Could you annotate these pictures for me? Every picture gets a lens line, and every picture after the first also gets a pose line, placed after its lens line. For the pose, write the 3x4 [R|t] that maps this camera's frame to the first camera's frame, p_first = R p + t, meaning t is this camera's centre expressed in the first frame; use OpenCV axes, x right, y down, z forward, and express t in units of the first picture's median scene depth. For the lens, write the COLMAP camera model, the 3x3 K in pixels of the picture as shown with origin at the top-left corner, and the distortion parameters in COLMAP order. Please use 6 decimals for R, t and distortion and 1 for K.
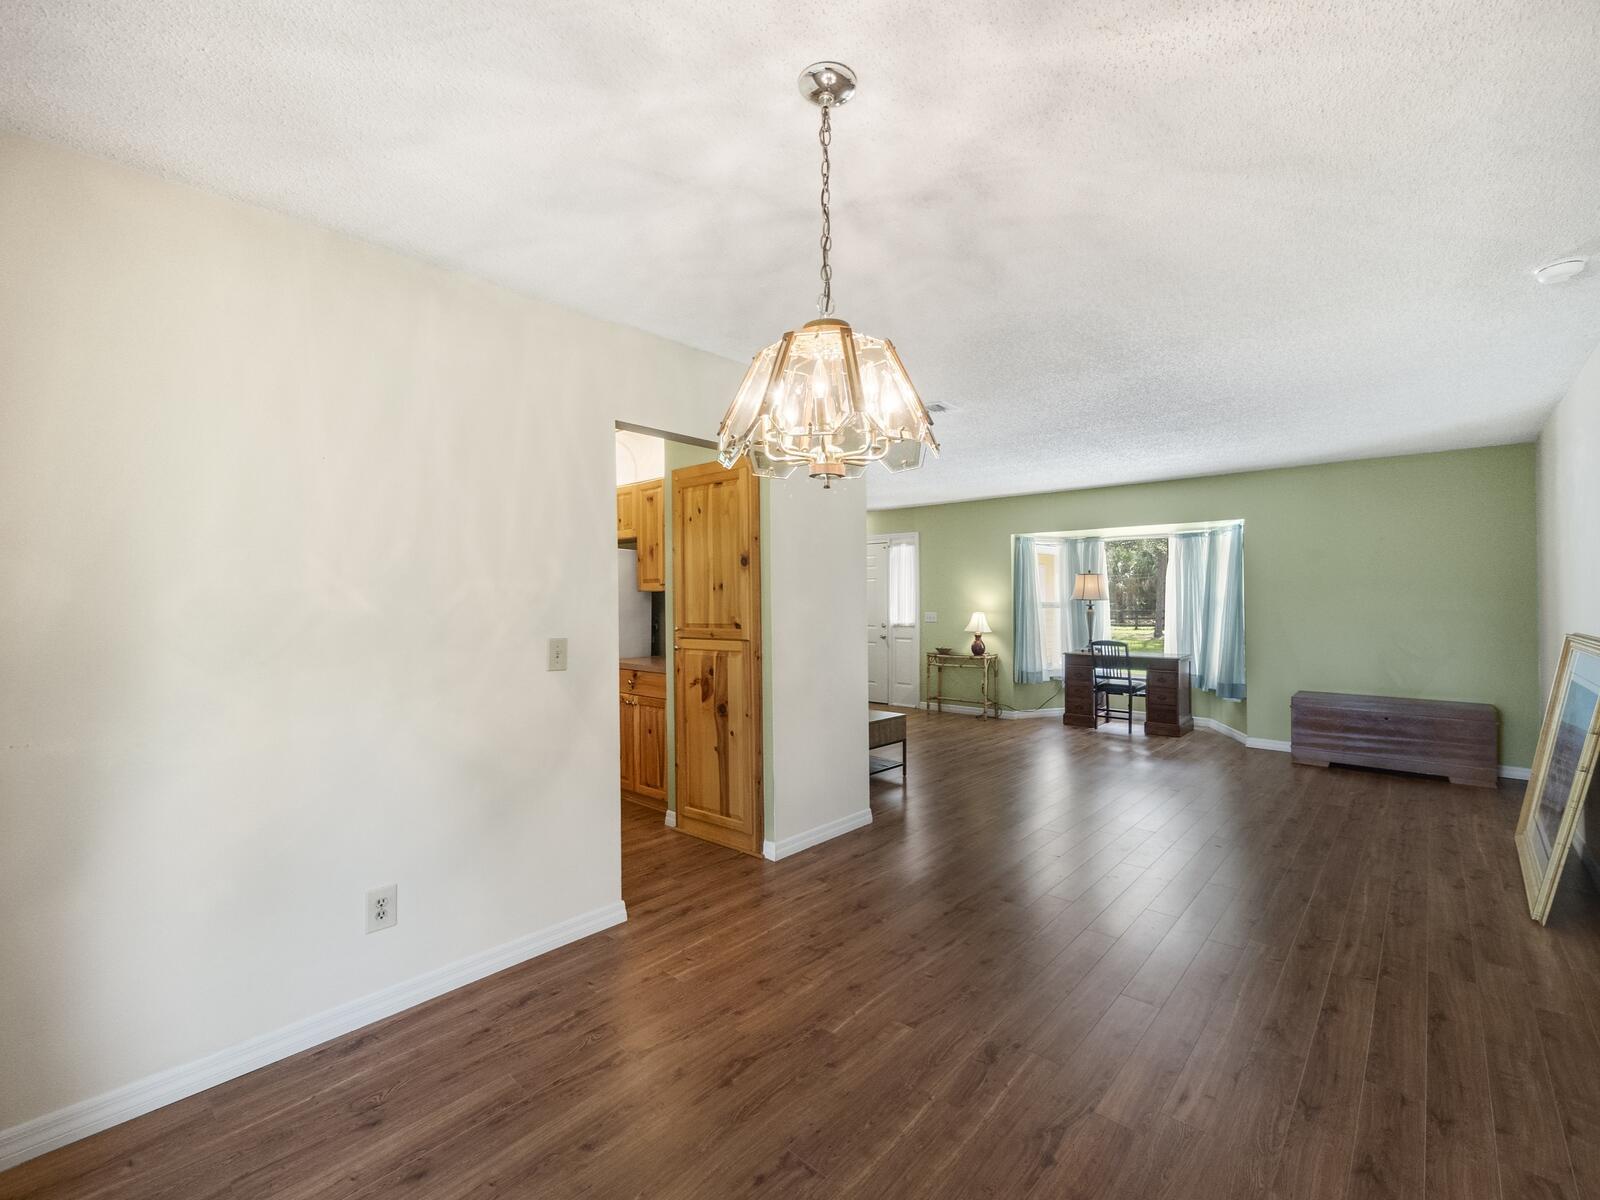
lens RADIAL K [[693.2, 0, 812.3], [0, 693.2, 601.1], [0, 0, 1]] dist [-0.005584, 0.000167]
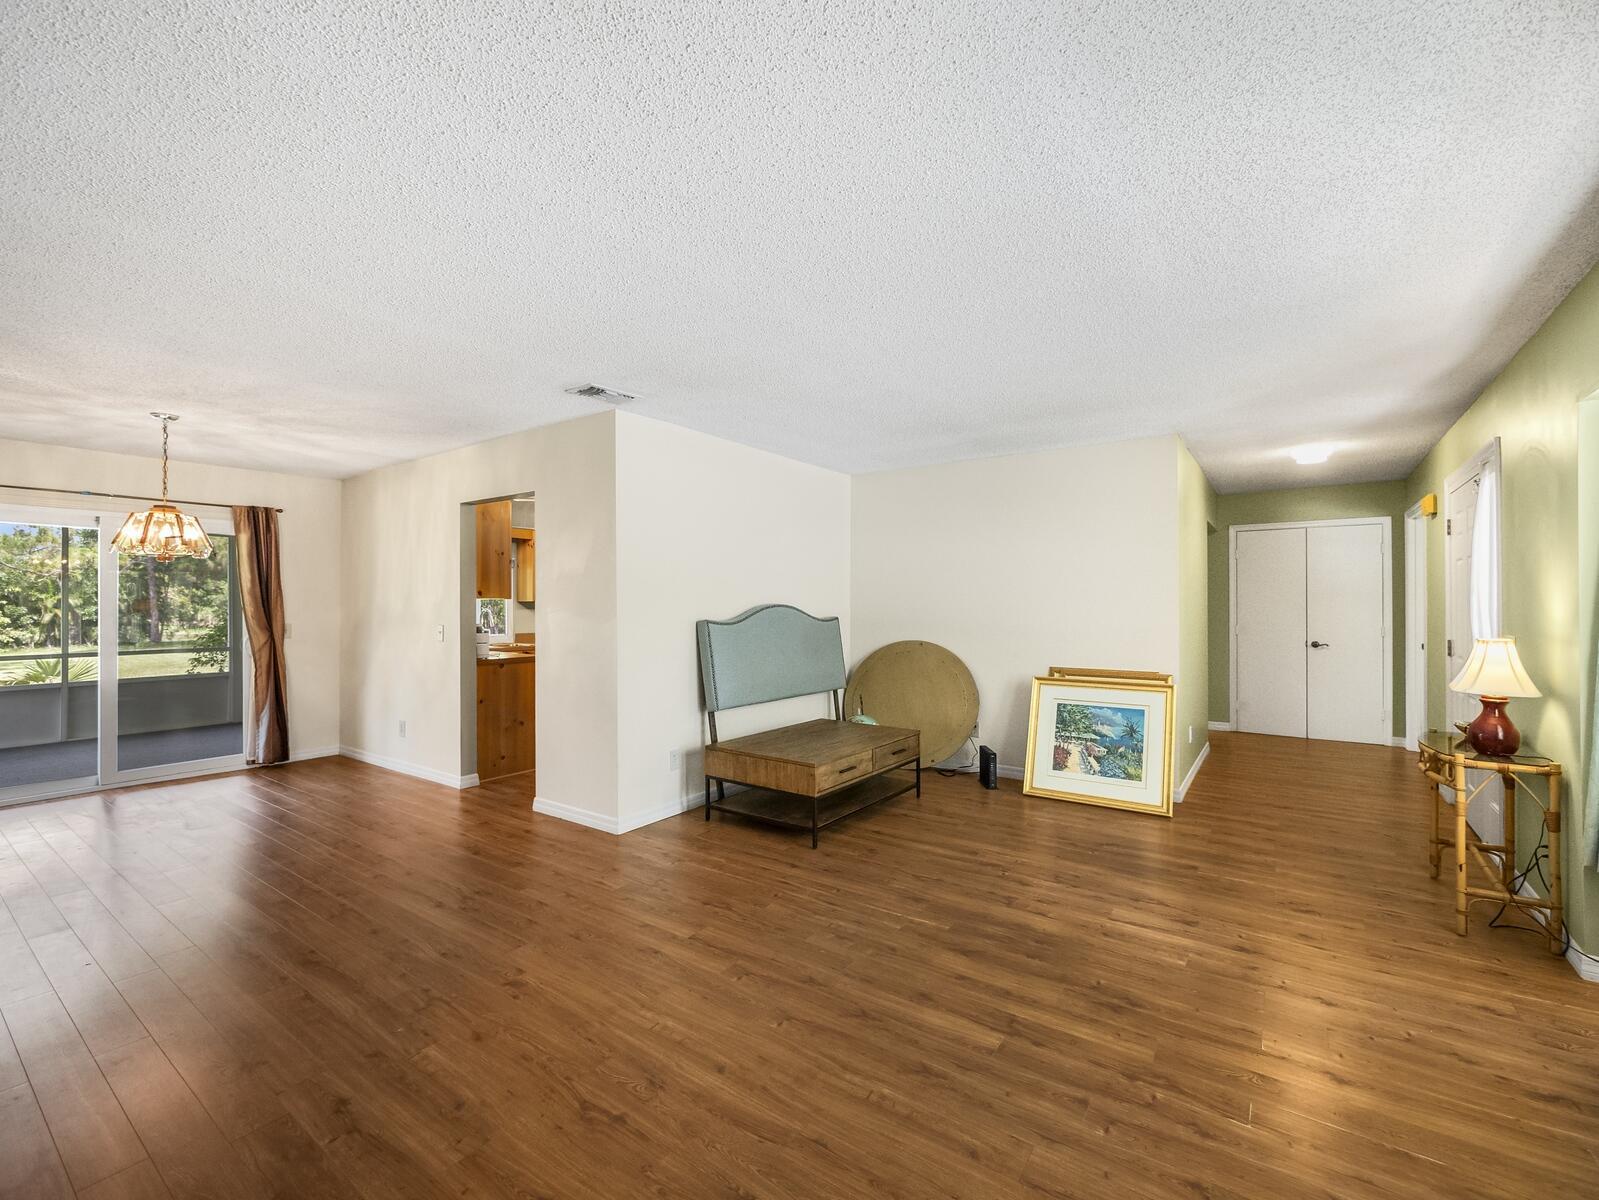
lens RADIAL K [[692.7, 0, 790.6], [0, 692.7, 605.1], [0, 0, 1]] dist [-0.005584, 0.000167]
pose [[0.108040, 0.004260, -0.994137, 0.597984], [-0.001100, 0.999991, 0.004165, -0.003999], [0.994146, 0.000644, 0.108044, 0.631159]]
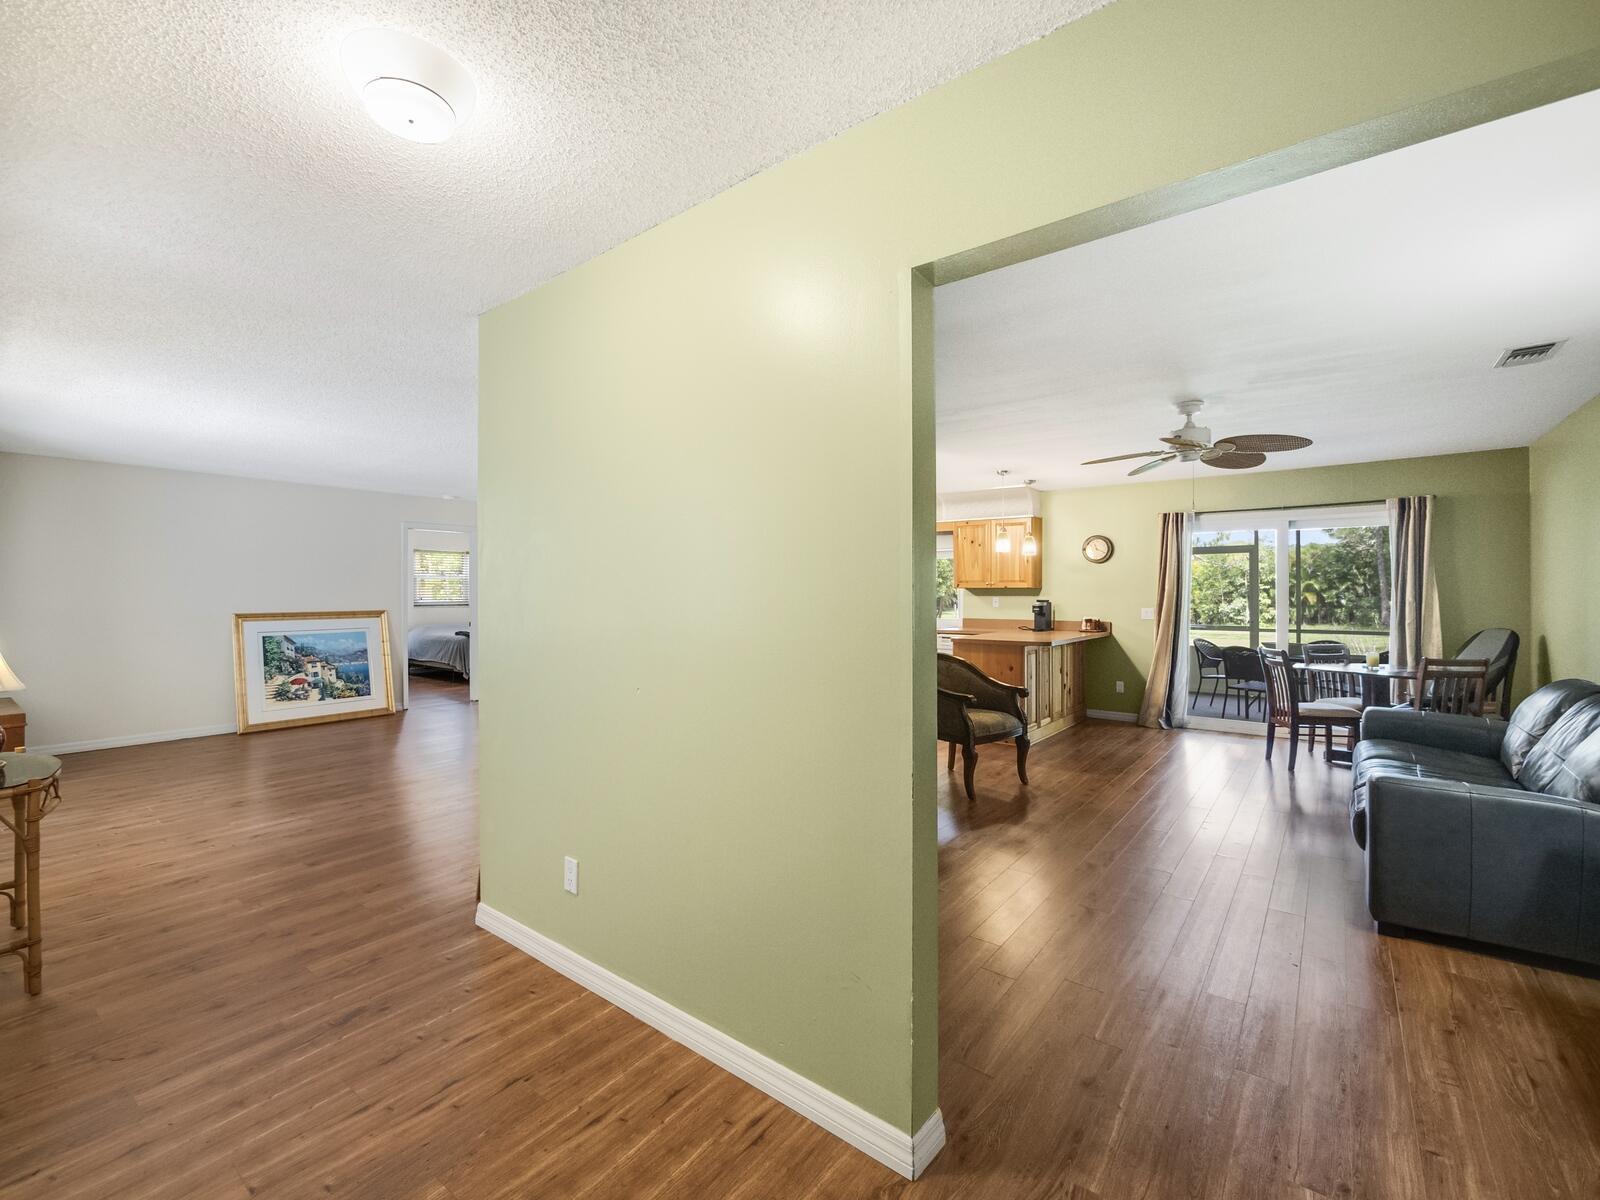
lens RADIAL K [[693.2, 0, 794.8], [0, 693.2, 598.1], [0, 0, 1]] dist [-0.005584, 0.000167]
pose [[-0.997675, 0.007330, -0.067758, -0.147161], [0.006489, 0.999899, 0.012624, -0.004758], [0.067844, 0.012155, -0.997622, 1.452062]]
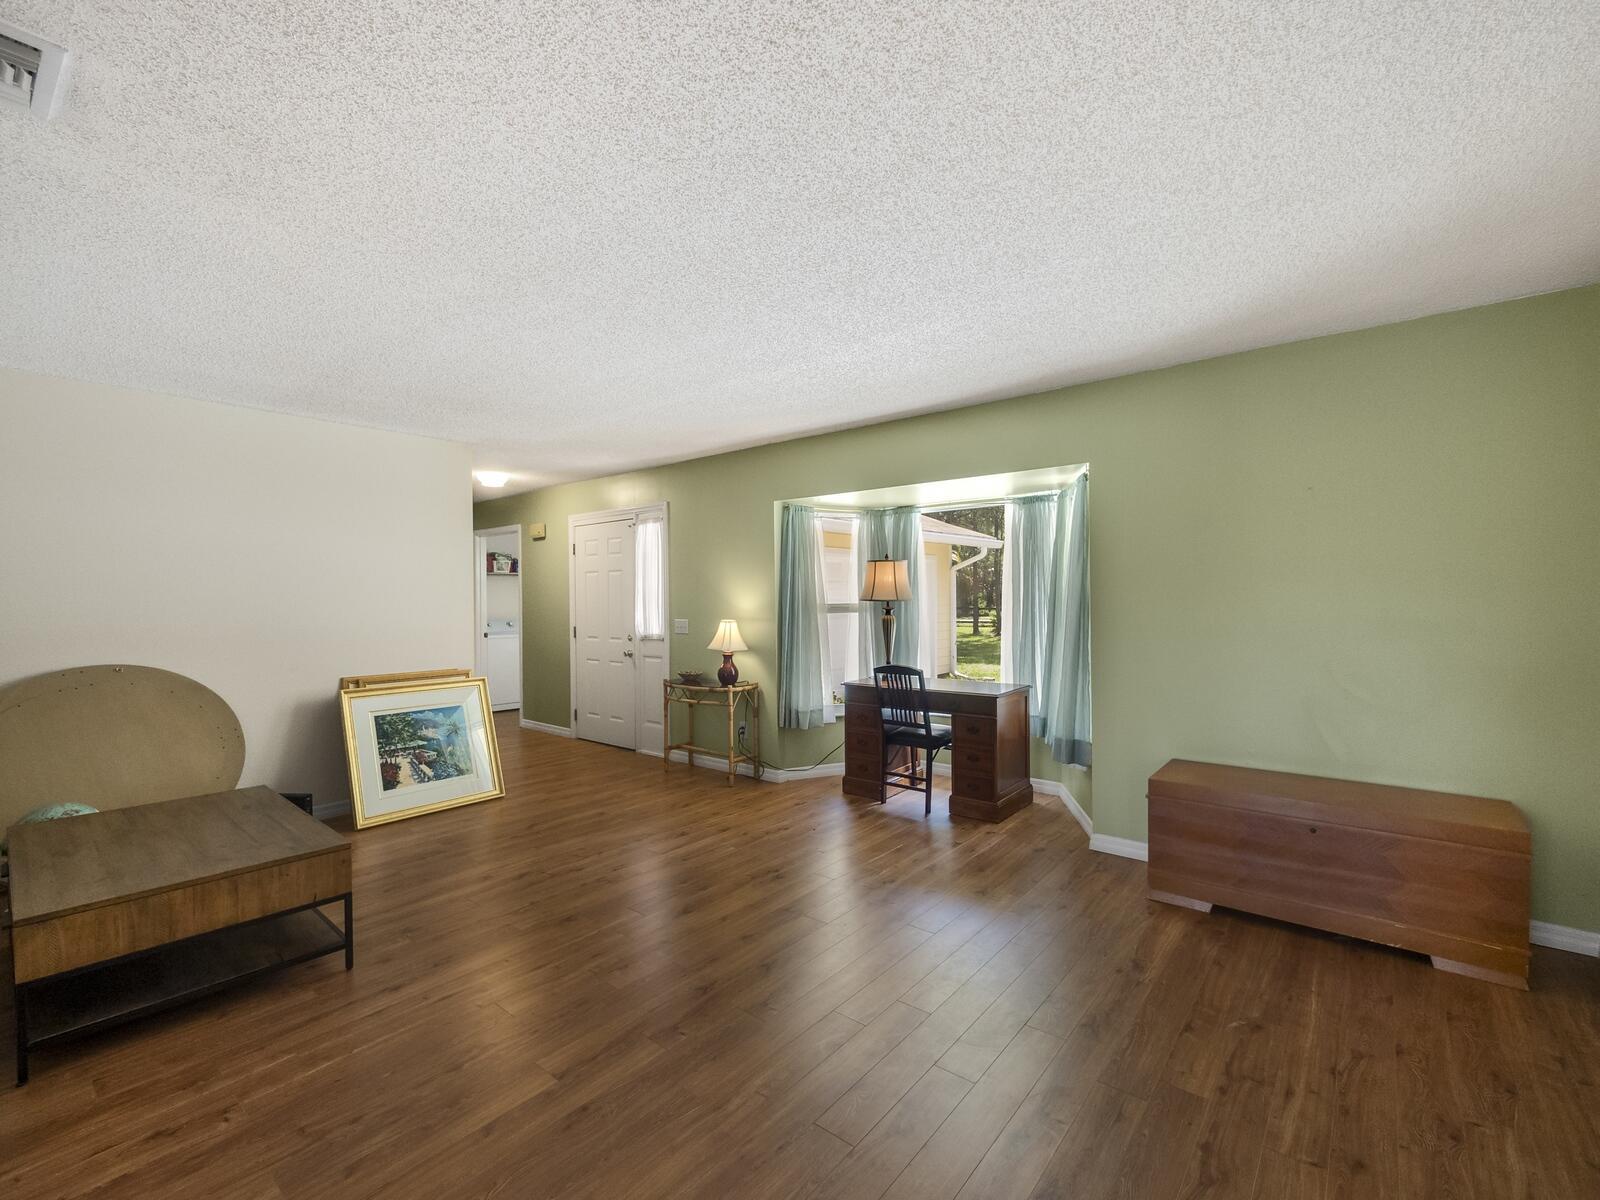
lens RADIAL K [[725.5, 0, 793.2], [0, 725.5, 590.6], [0, 0, 1]] dist [-0.004079, -0.000904]
pose [[0.999265, -0.007976, 0.037506, 0.294574], [0.008276, 0.999935, -0.007854, -0.005924], [-0.037441, 0.008159, 0.999266, 0.327509]]
